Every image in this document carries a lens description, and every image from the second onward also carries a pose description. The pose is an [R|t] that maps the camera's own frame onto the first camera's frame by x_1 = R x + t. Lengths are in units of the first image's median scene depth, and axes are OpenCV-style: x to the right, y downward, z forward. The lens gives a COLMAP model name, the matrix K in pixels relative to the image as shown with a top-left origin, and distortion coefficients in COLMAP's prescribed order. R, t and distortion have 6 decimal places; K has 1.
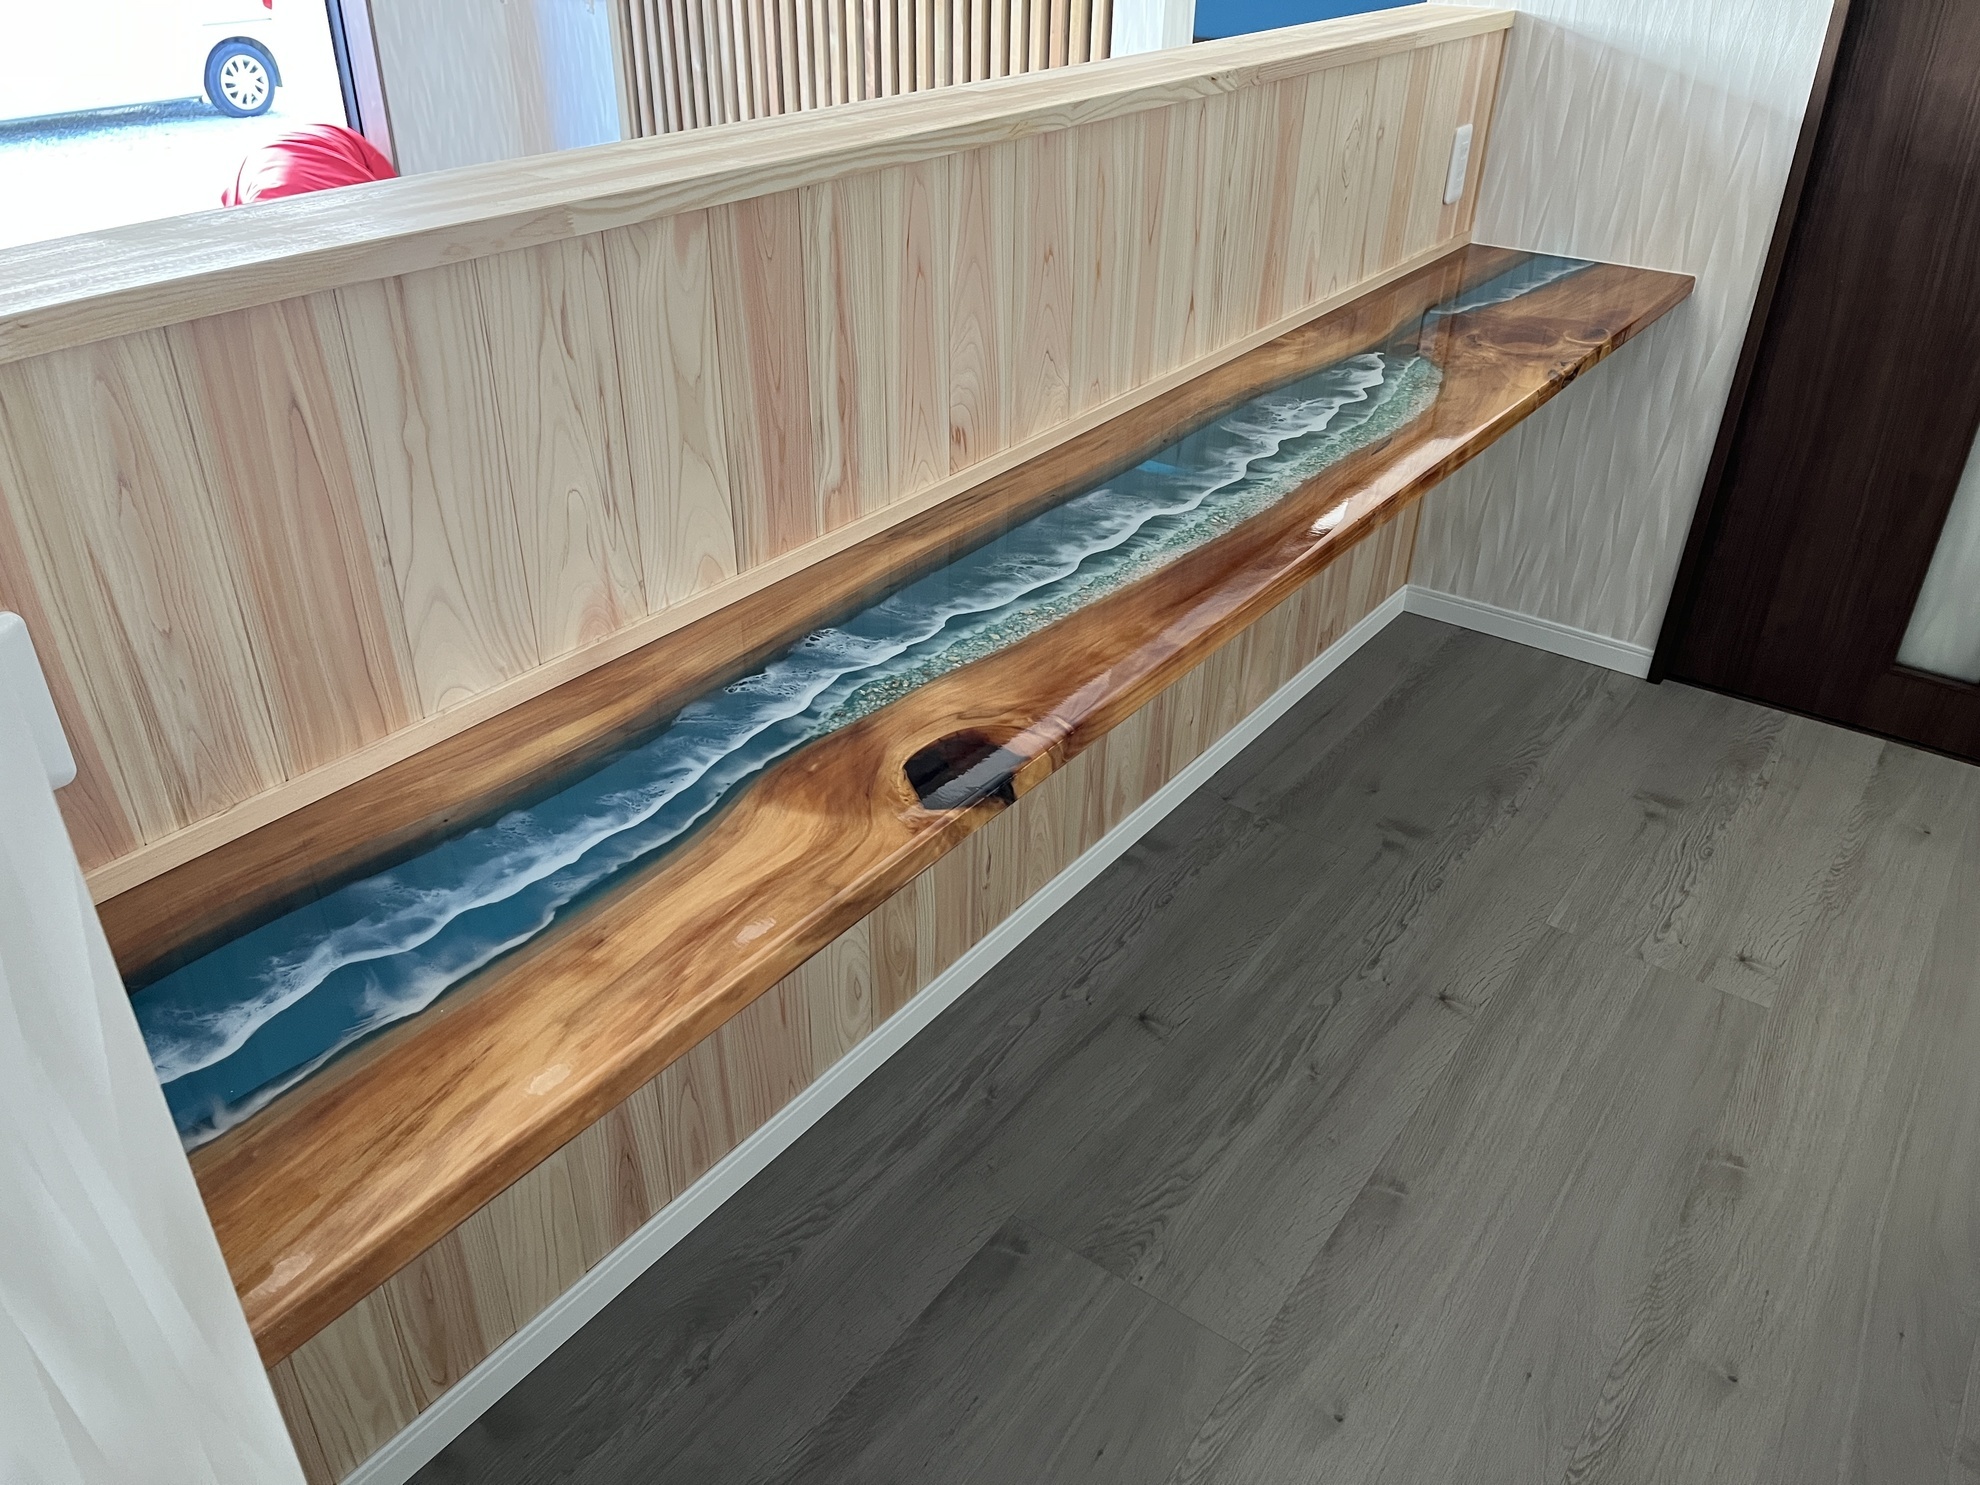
lens RADIAL K [[1488.8, 0, 983.1], [0, 1488.8, 754.0], [0, 0, 1]] dist [0.068055, -0.092699]
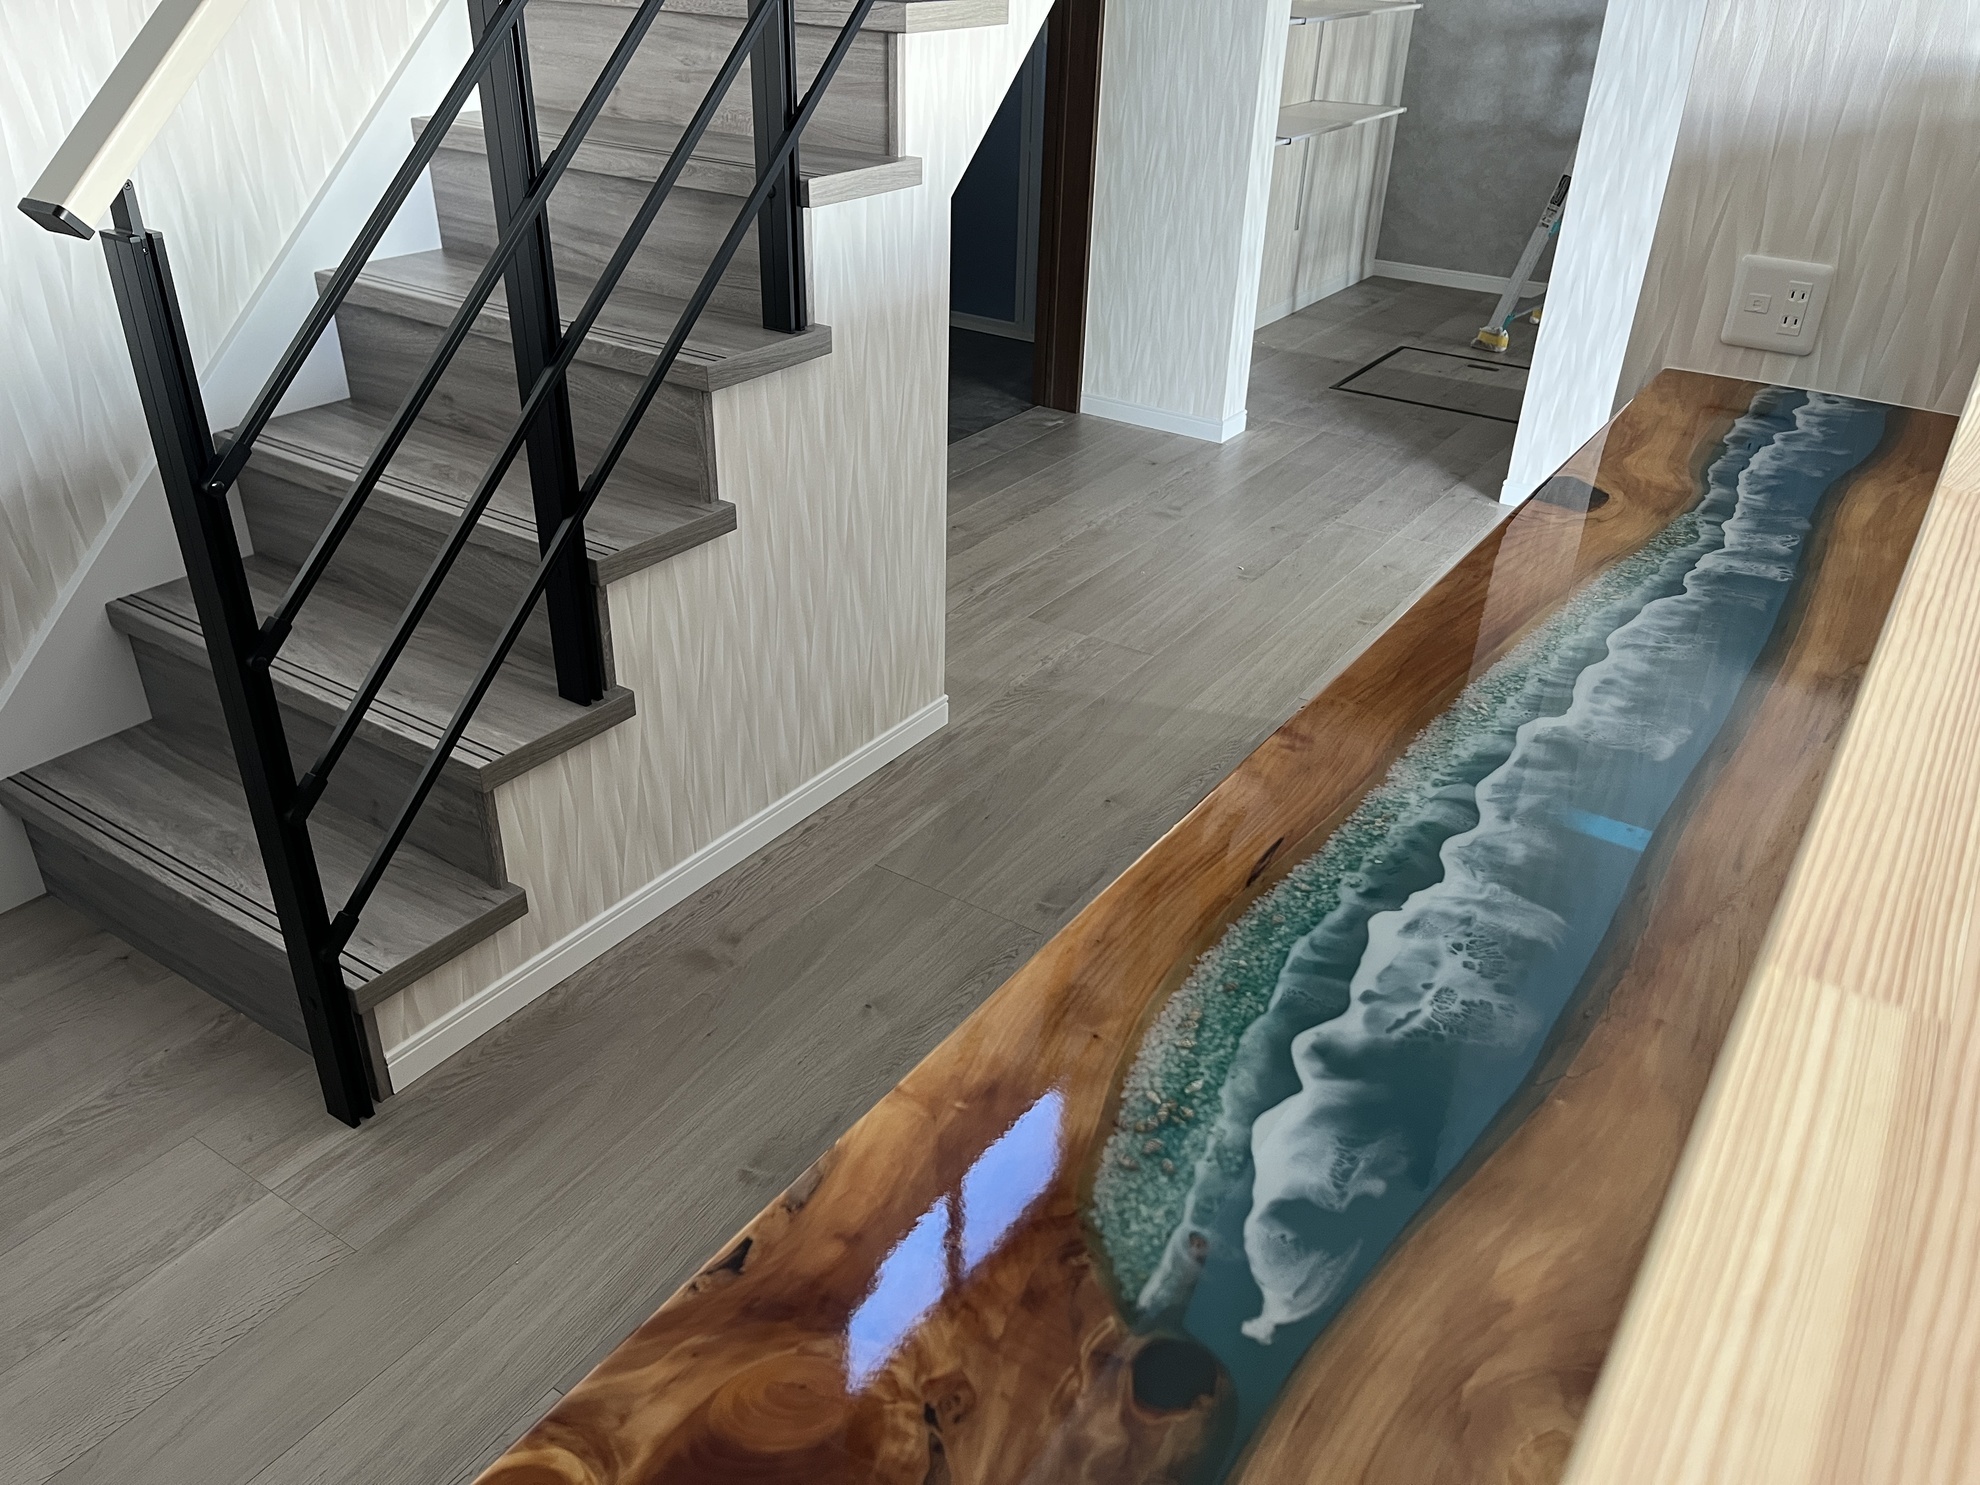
lens RADIAL K [[1488.8, 0, 983.3], [0, 1488.8, 750.8], [0, 0, 1]] dist [0.068055, -0.092699]
pose [[-0.998517, -0.013060, -0.052858, 0.496188], [-0.052661, 0.478319, 0.876606, -0.886901], [0.013834, 0.878089, -0.478297, 1.509574]]
